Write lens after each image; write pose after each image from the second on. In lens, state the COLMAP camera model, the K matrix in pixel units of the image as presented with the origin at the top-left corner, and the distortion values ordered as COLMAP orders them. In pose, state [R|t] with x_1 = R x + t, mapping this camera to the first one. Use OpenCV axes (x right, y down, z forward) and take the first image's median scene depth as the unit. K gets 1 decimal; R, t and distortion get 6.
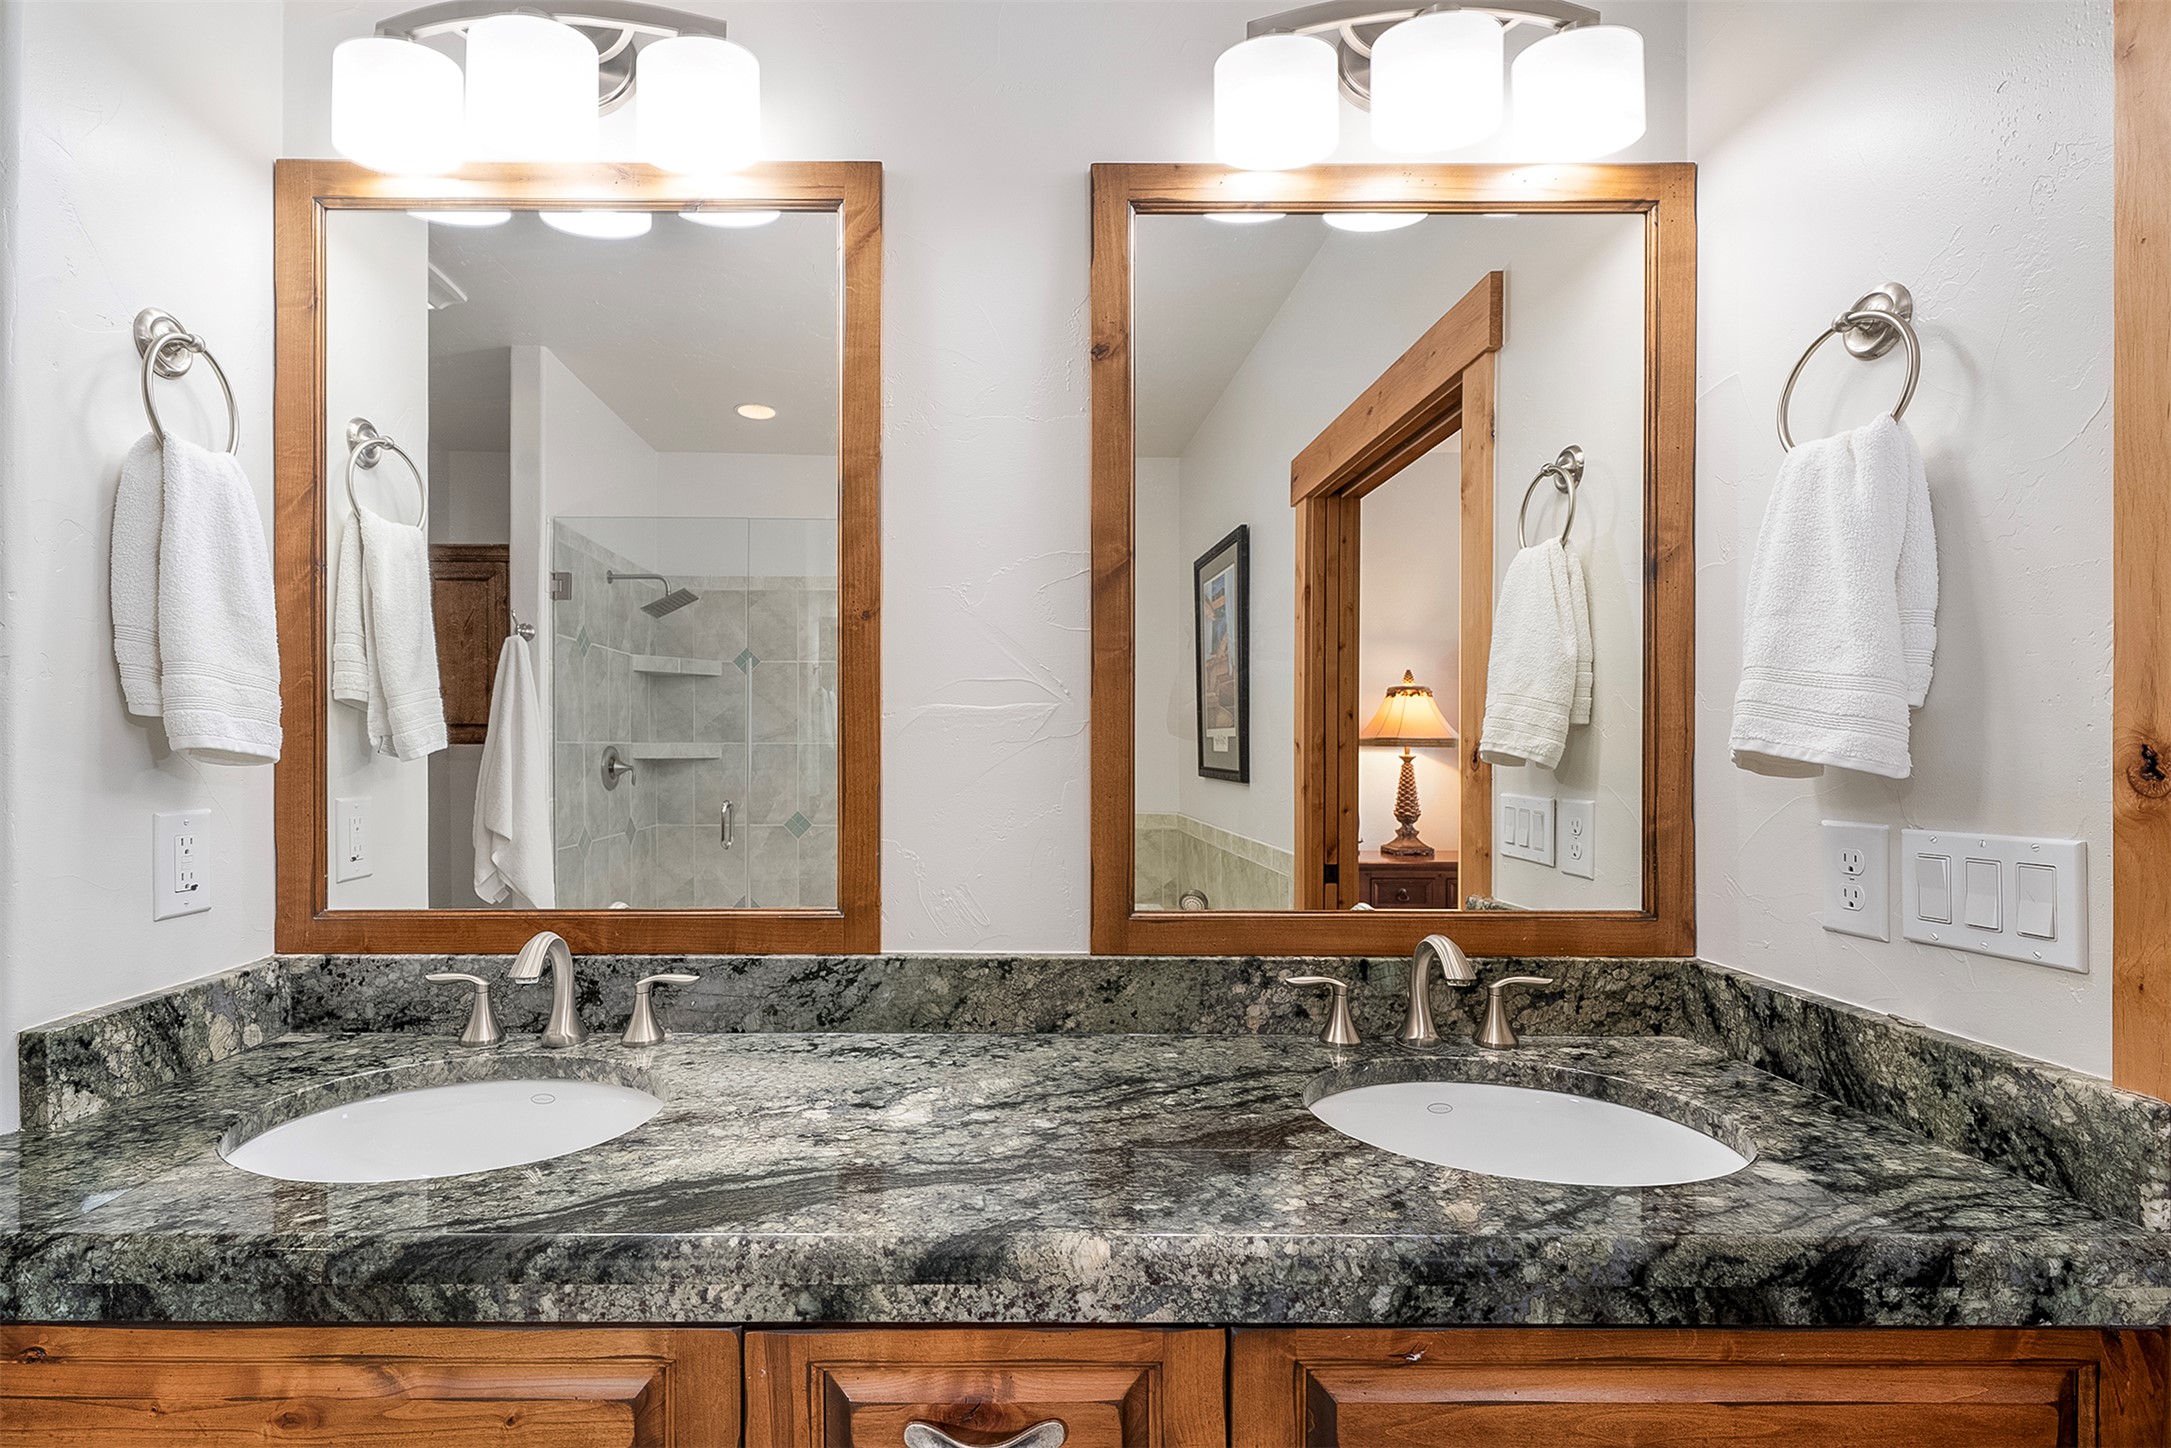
lens RADIAL K [[960.6, 0, 971.5], [0, 960.6, 749.4], [0, 0, 1]] dist [0.002895, -0.000216]
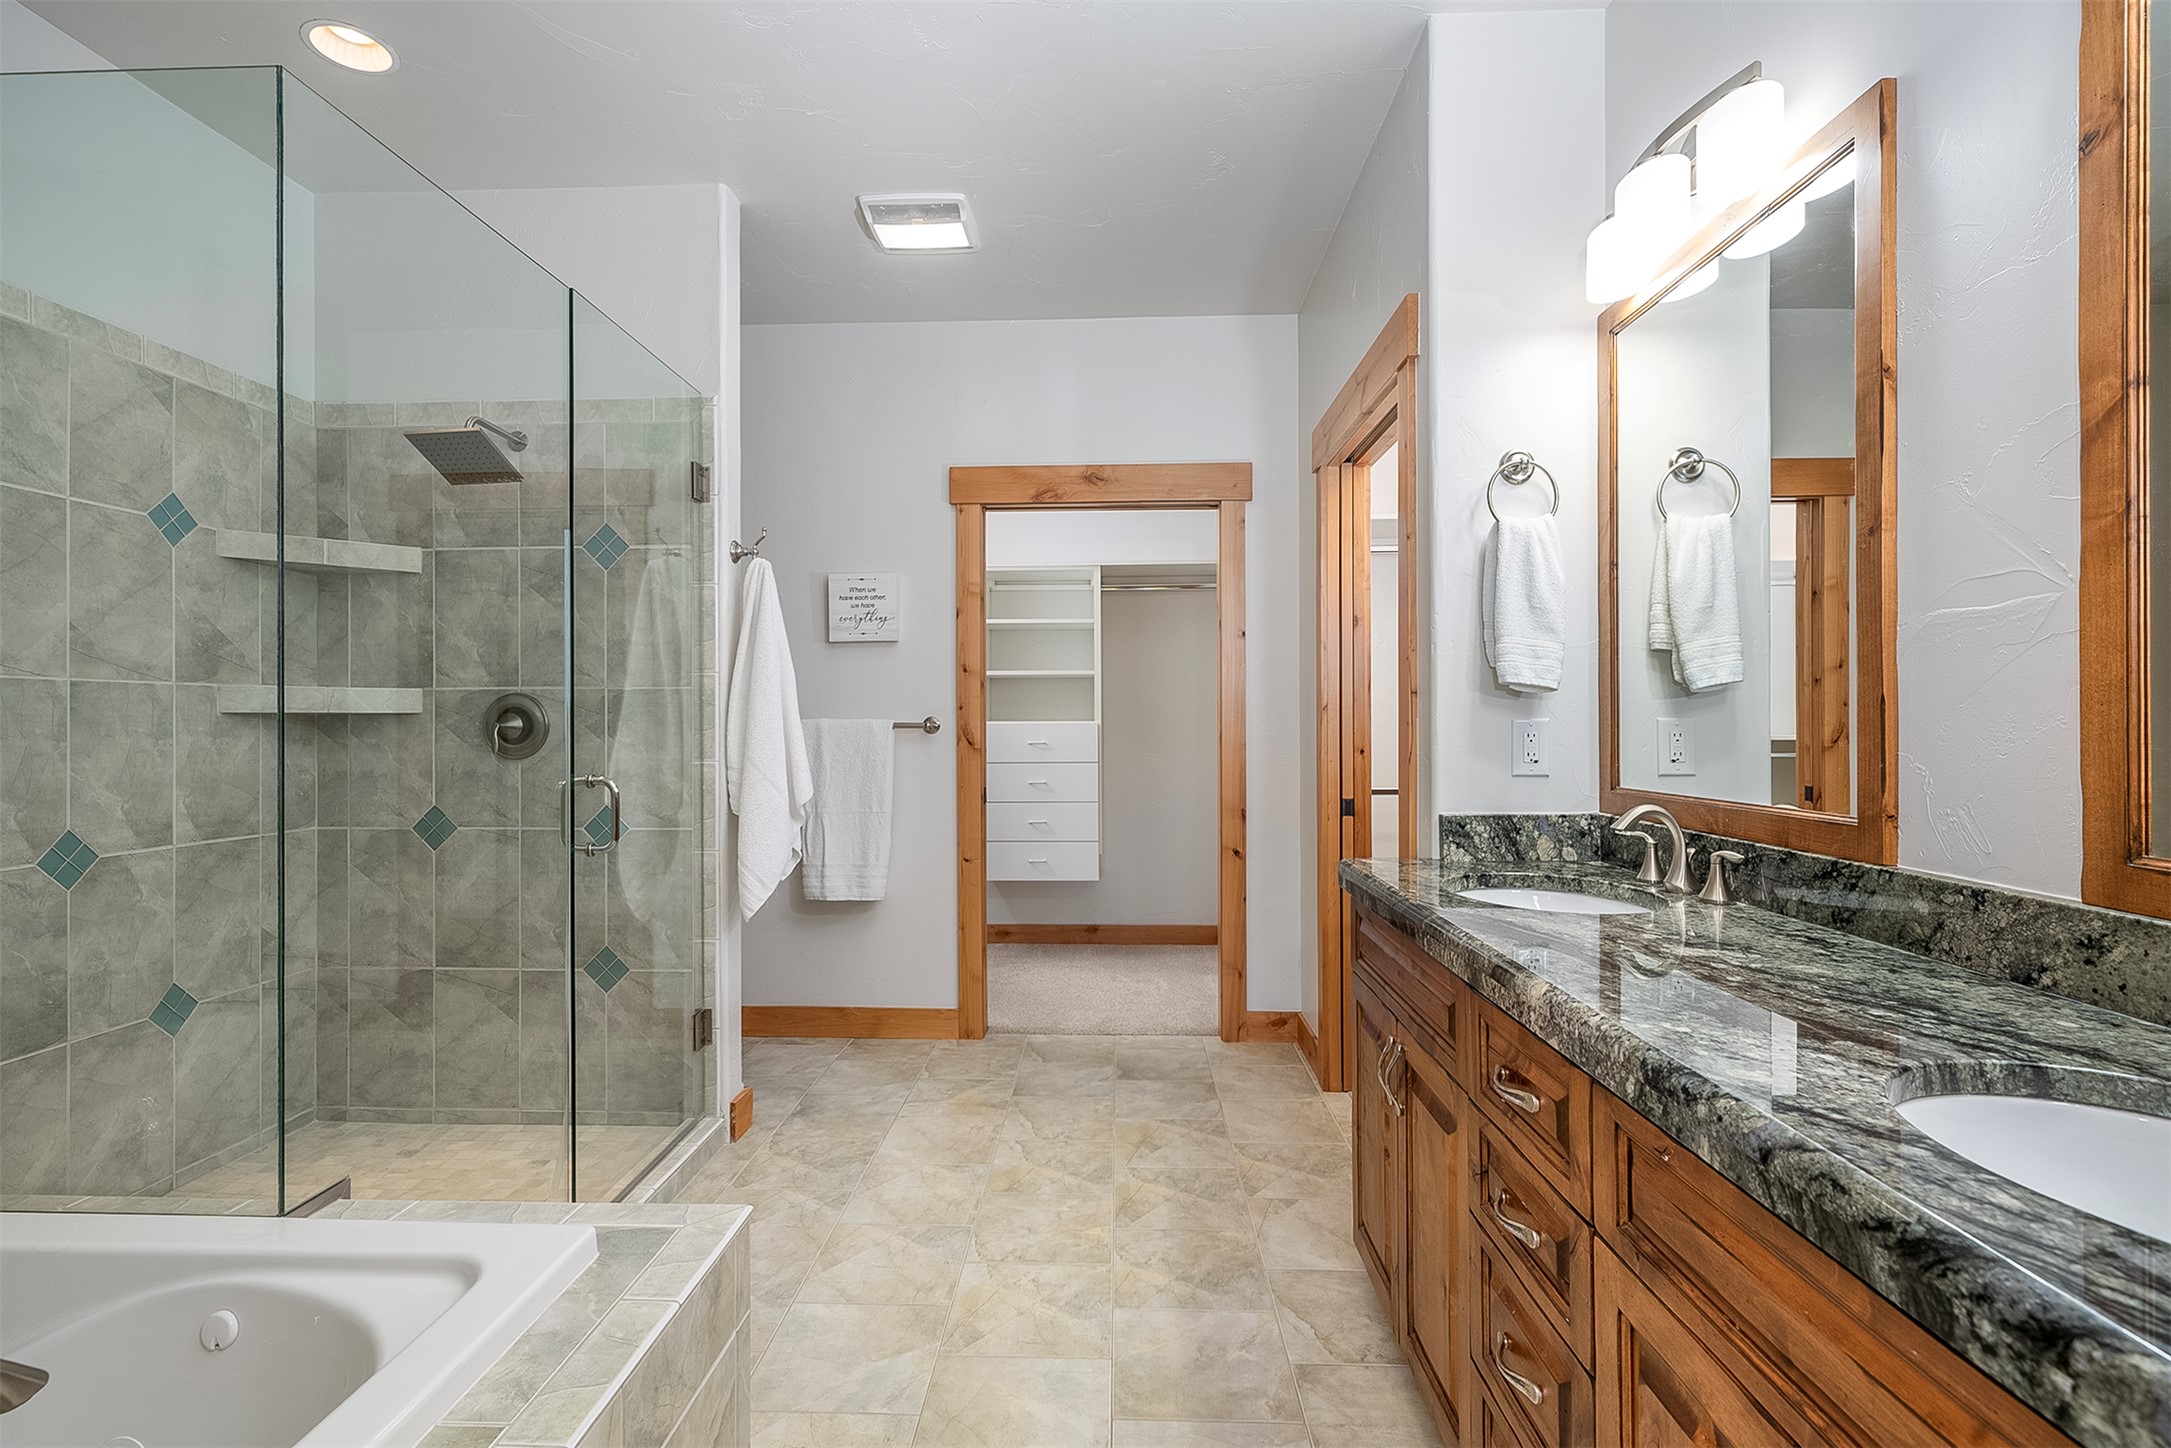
lens RADIAL K [[1008.7, 0, 1085.5], [0, 1008.7, 724.0], [0, 0, 1]] dist [0.003409, 0.000402]
pose [[-0.032890, 0.001103, -0.999458, 1.108468], [0.000910, 0.999999, 0.001073, 0.070742], [0.999459, -0.000874, -0.032891, 0.224423]]
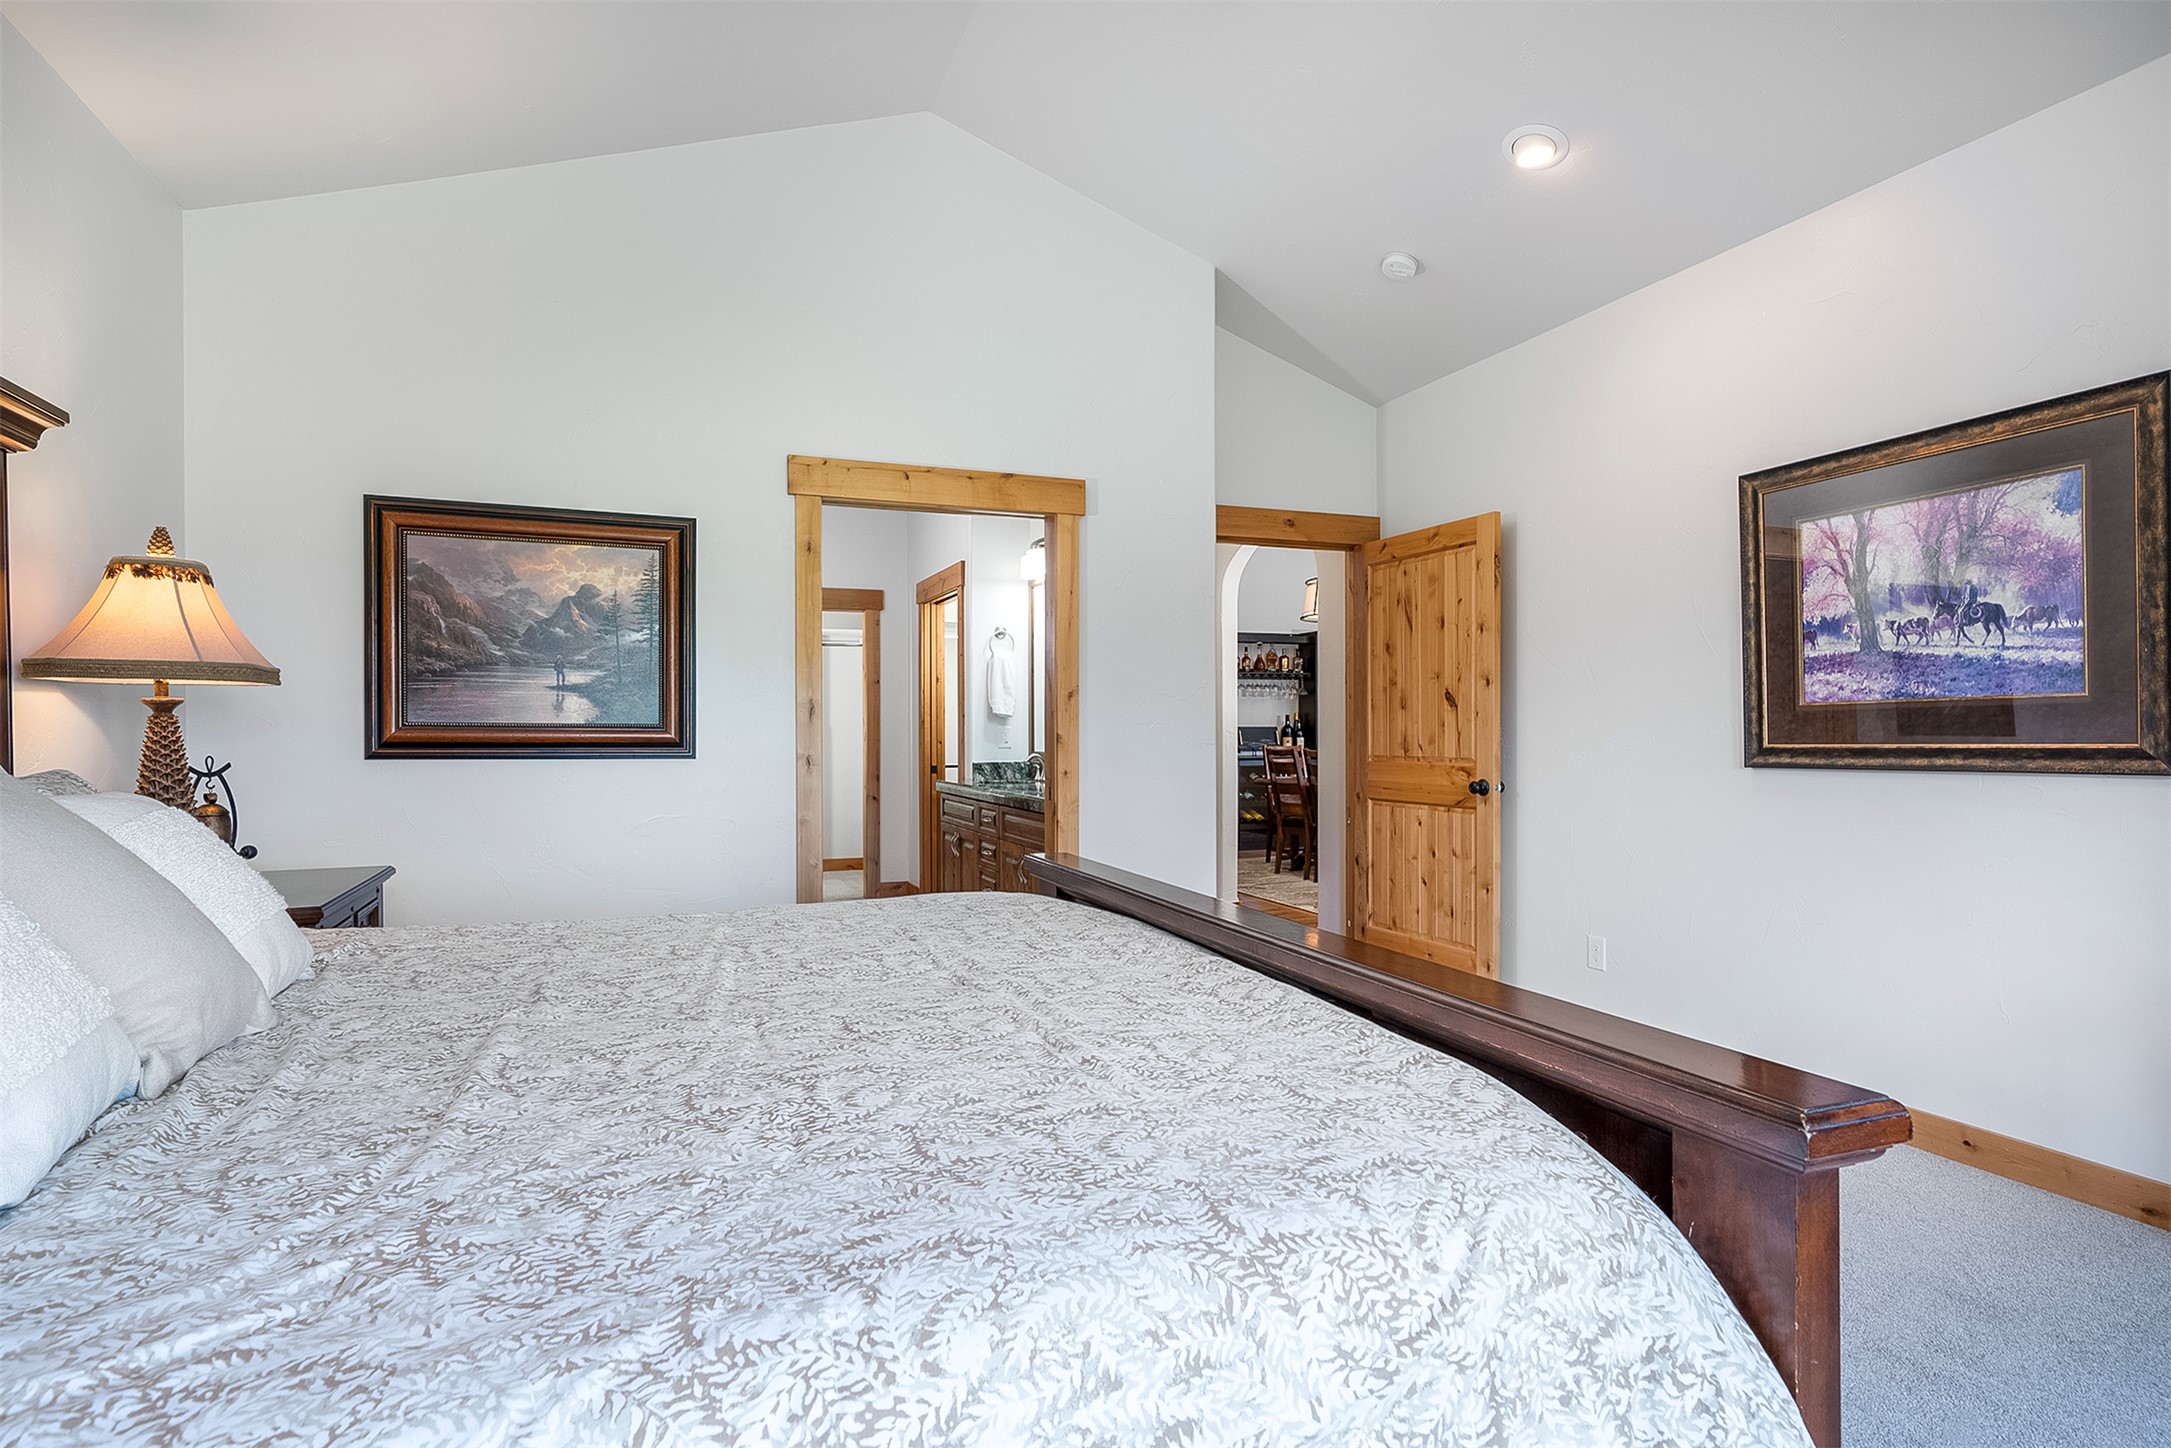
lens RADIAL K [[1101.1, 0, 1089.1], [0, 1101.1, 736.6], [0, 0, 1]] dist [0.001720, -0.000318]
pose [[0.373787, 0.006714, -0.927490, 4.763865], [-0.001743, 0.999977, 0.006536, 0.075973], [0.927513, -0.000827, 0.373790, -0.758749]]
